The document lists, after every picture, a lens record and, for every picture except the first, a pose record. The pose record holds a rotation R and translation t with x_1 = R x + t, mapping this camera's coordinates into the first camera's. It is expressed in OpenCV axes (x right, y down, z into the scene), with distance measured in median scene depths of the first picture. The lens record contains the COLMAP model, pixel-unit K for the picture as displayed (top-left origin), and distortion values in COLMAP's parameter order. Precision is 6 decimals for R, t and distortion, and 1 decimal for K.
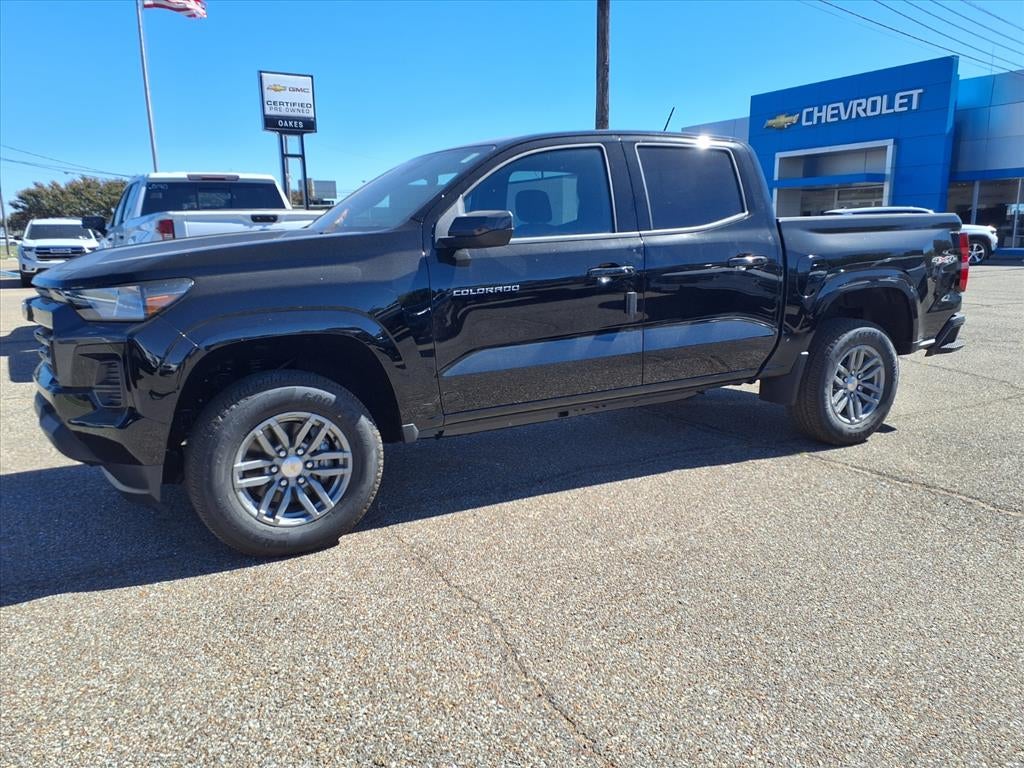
lens RADIAL K [[811.3, 0, 512.0], [0, 811.3, 384.0], [0, 0, 1]] dist [0.009943, 0.004318]
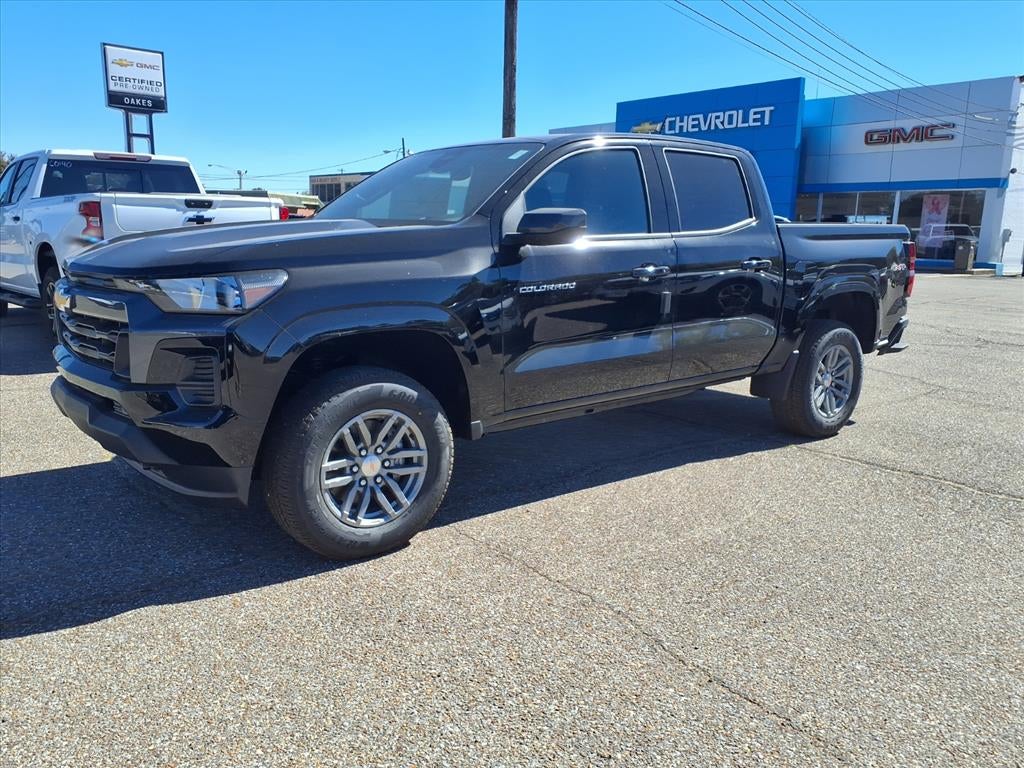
lens RADIAL K [[816.0, 0, 492.3], [0, 816.0, 382.3], [0, 0, 1]] dist [0.012827, 0.003772]
pose [[0.984200, -0.000284, 0.177060, -0.272693], [-0.000045, 0.999998, 0.001851, 0.000402], [-0.177060, -0.001829, 0.984198, 0.015407]]
